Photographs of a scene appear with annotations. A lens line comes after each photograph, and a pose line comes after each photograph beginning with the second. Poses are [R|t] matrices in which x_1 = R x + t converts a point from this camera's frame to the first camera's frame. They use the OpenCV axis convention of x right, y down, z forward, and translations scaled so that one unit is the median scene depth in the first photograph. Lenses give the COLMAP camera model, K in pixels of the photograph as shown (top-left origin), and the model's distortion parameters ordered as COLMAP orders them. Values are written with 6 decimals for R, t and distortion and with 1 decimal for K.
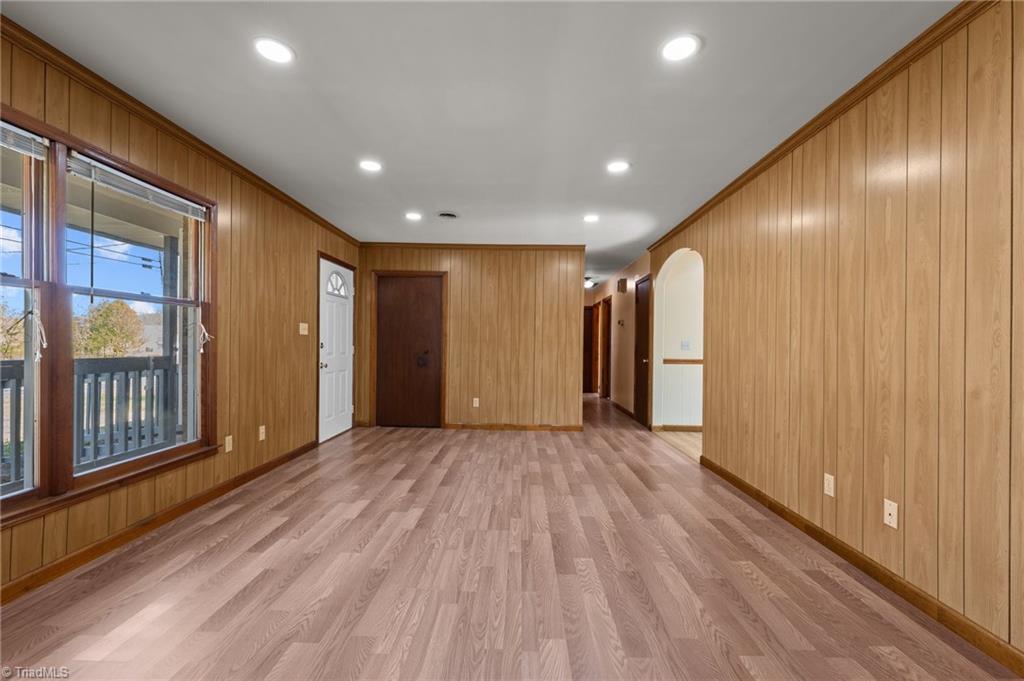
lens RADIAL K [[422.2, 0, 512.4], [0, 422.2, 347.1], [0, 0, 1]] dist [0.000667, -0.000109]
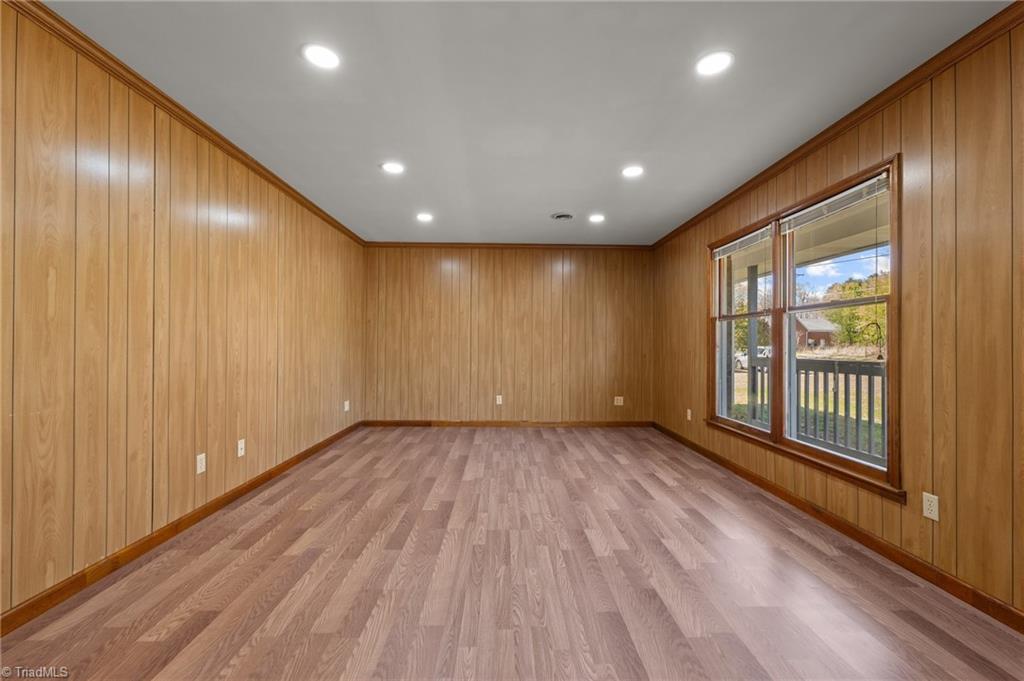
lens RADIAL K [[418.6, 0, 512.0], [0, 418.6, 340.5], [0, 0, 1]] dist [0.001050, -0.000255]
pose [[-0.998951, -0.017082, -0.042480, -0.014584], [-0.016977, 0.999852, -0.002841, -0.007683], [0.042522, -0.002117, -0.999093, 1.792553]]
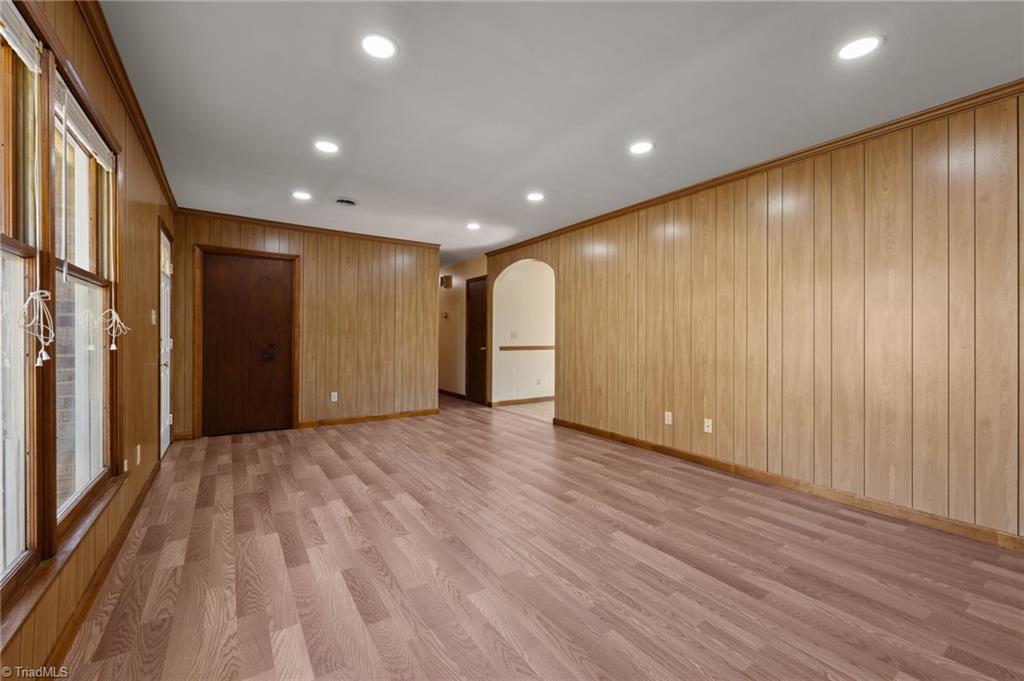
lens RADIAL K [[418.6, 0, 512.0], [0, 418.6, 340.5], [0, 0, 1]] dist [0.001050, -0.000255]
pose [[0.817150, -0.013267, 0.576273, -0.599297], [0.008245, 0.999902, 0.011329, -0.005443], [-0.576366, -0.004506, 0.817179, -0.001488]]
